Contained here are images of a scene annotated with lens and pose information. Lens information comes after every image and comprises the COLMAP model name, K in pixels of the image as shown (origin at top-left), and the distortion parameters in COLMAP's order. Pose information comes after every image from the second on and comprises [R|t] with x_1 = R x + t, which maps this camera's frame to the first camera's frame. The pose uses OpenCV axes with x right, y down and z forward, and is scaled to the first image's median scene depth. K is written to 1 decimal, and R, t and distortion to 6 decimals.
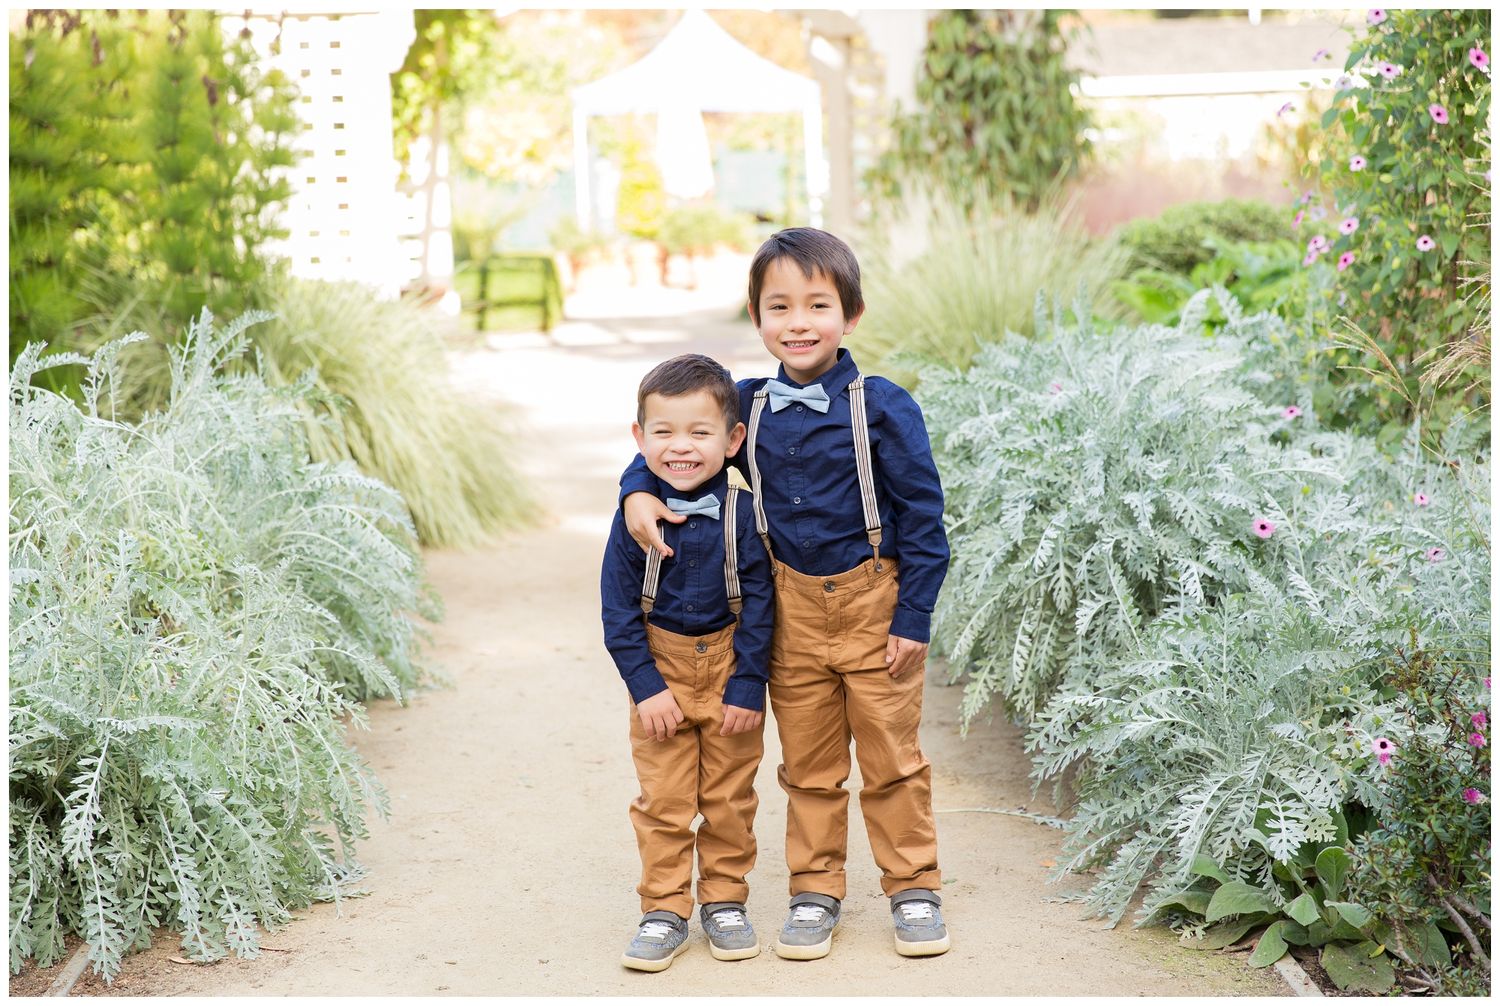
lens RADIAL K [[2813.9, 0, 749.3], [0, 2813.9, 502.5], [0, 0, 1]] dist [0.019785, 0.000000]
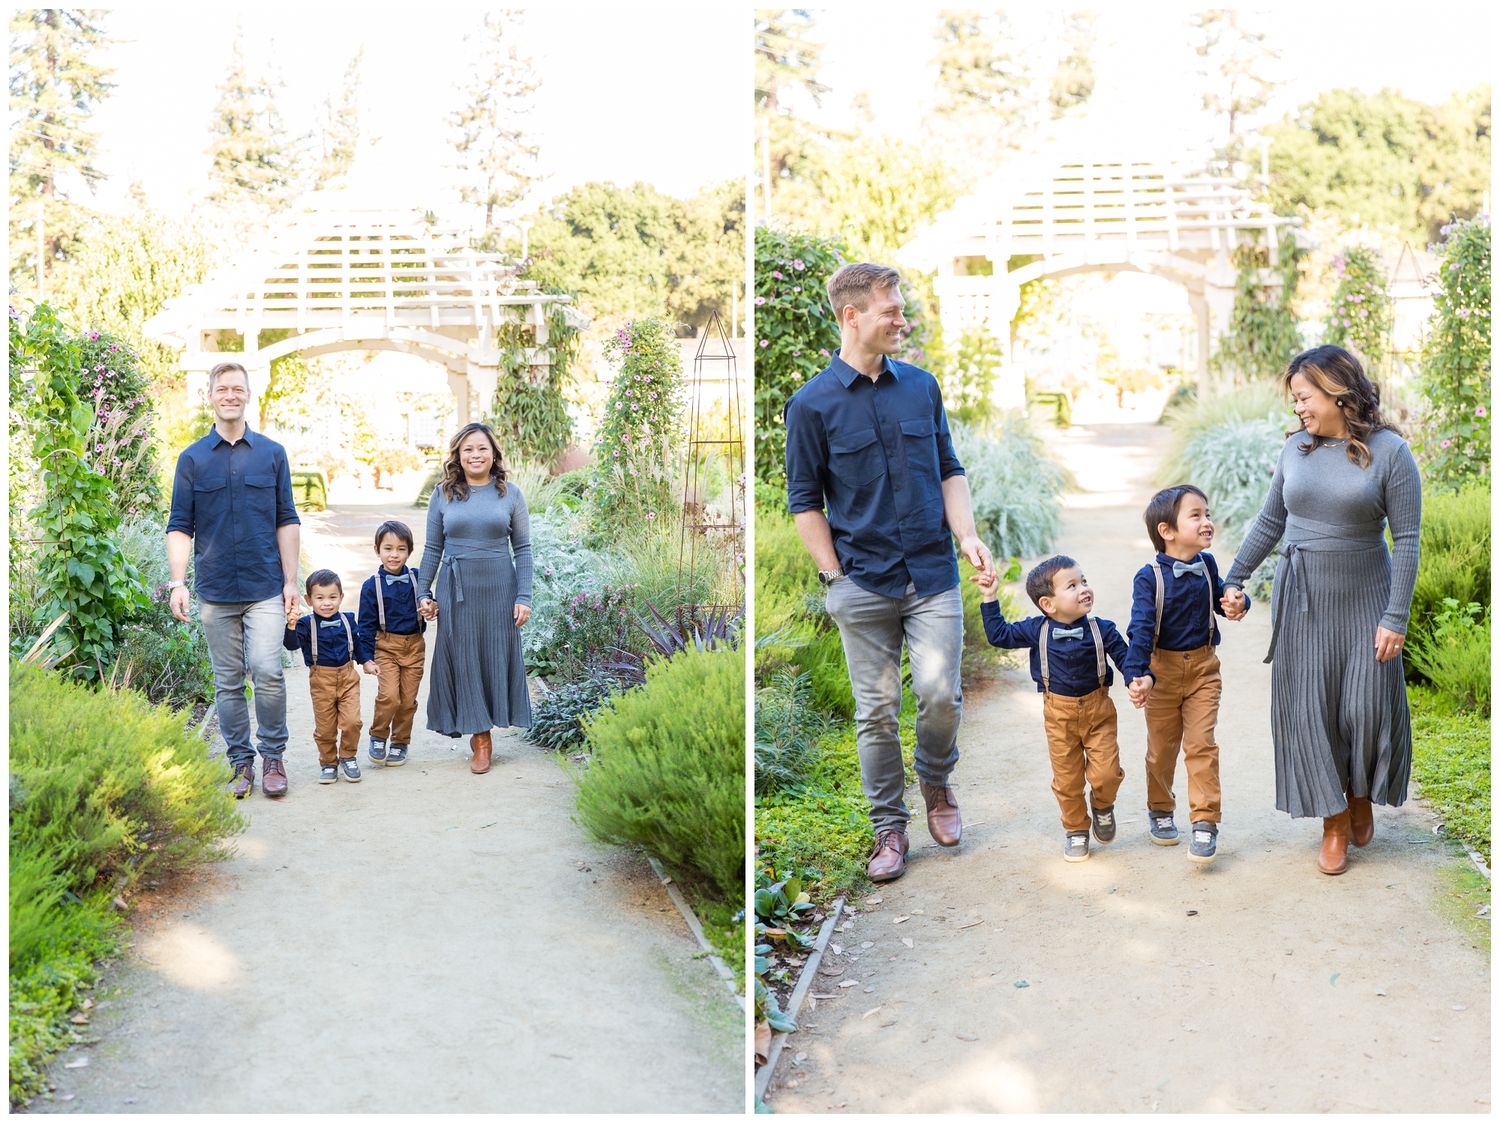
lens RADIAL K [[2230.1, 0, 749.9], [0, 2230.1, 560.1], [0, 0, 1]] dist [-0.012120, 0.000000]
pose [[0.981944, 0.007268, -0.189034, 0.018781], [-0.008577, 0.999945, -0.006112, 0.068709], [0.188979, 0.007624, 0.981952, -0.953674]]
